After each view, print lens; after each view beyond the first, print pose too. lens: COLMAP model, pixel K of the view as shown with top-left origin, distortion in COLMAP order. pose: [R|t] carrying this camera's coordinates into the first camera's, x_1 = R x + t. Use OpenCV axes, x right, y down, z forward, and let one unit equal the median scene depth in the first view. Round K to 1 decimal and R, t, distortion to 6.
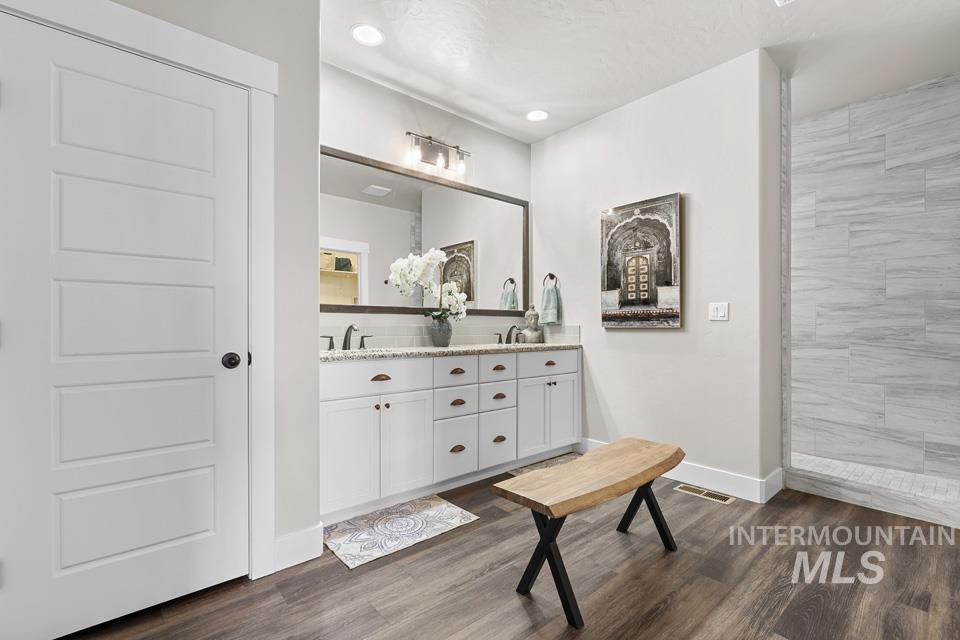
lens RADIAL K [[435.8, 0, 478.6], [0, 435.8, 323.1], [0, 0, 1]] dist [-0.004685, 0.002213]
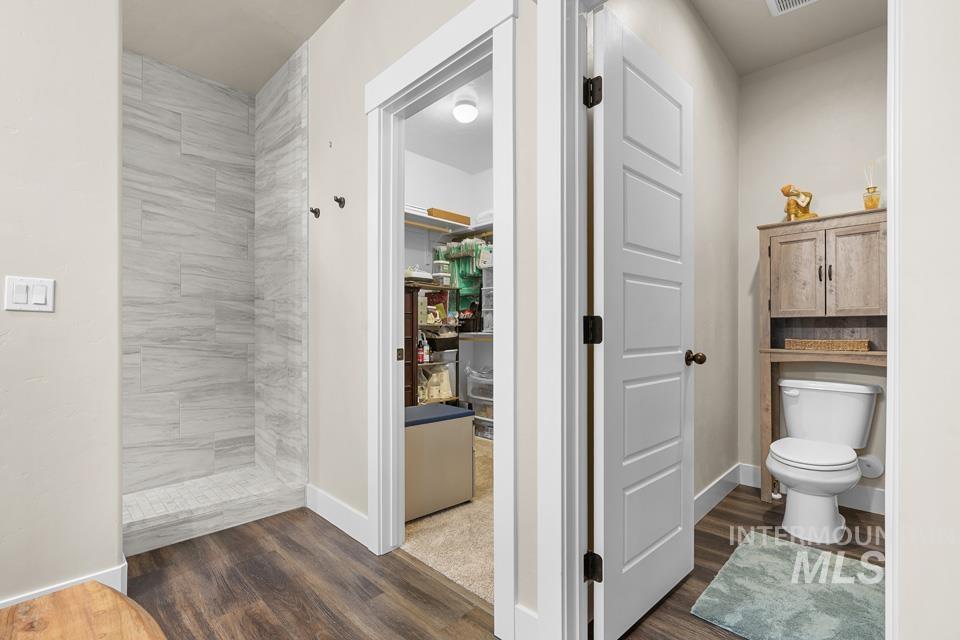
lens RADIAL K [[435.8, 0, 482.0], [0, 435.8, 331.0], [0, 0, 1]] dist [-0.004685, 0.002213]
pose [[-0.092047, -0.000700, 0.995754, -0.027166], [-0.007859, 0.999969, -0.000023, 0.013980], [-0.995724, -0.007828, -0.092049, 0.494459]]
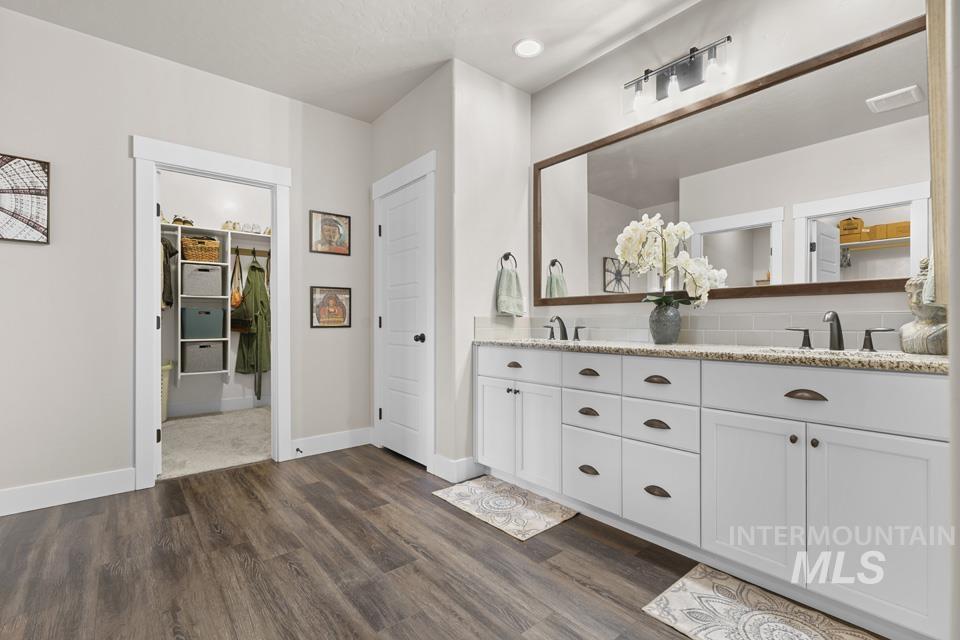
lens RADIAL K [[435.8, 0, 490.1], [0, 435.8, 318.8], [0, 0, 1]] dist [-0.004685, 0.002213]
pose [[-0.009219, -0.009242, -0.999915, 0.715205], [0.008130, 0.999924, -0.009317, 0.017775], [0.999924, -0.008215, -0.009143, 0.789907]]
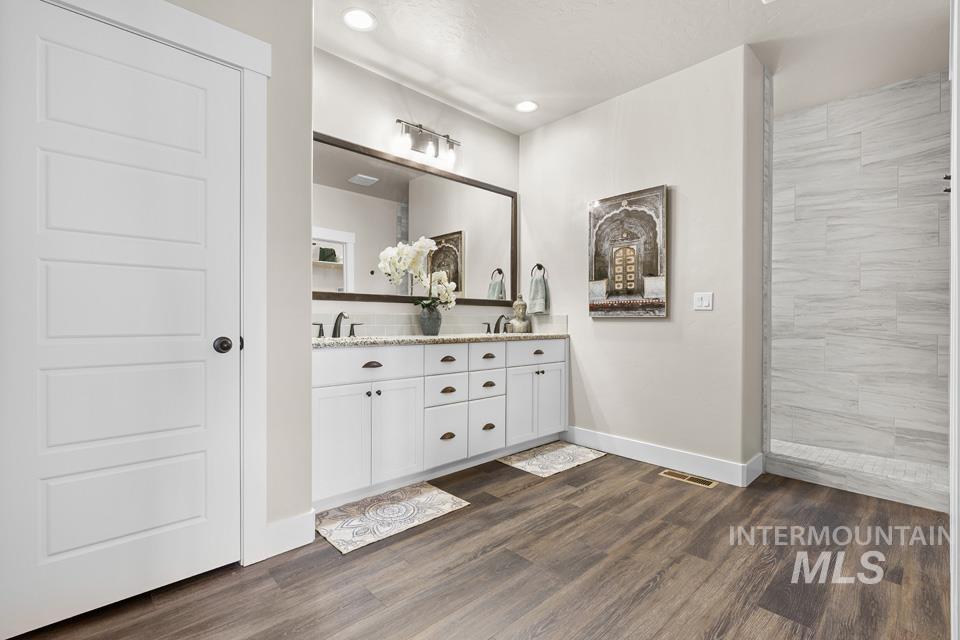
lens RADIAL K [[435.8, 0, 477.3], [0, 435.8, 318.9], [0, 0, 1]] dist [-0.004685, 0.002213]
pose [[0.999281, 0.004633, 0.037617, -0.018312], [-0.004831, 0.999975, 0.005168, 0.012114], [-0.037592, -0.005346, 0.999279, -0.004839]]
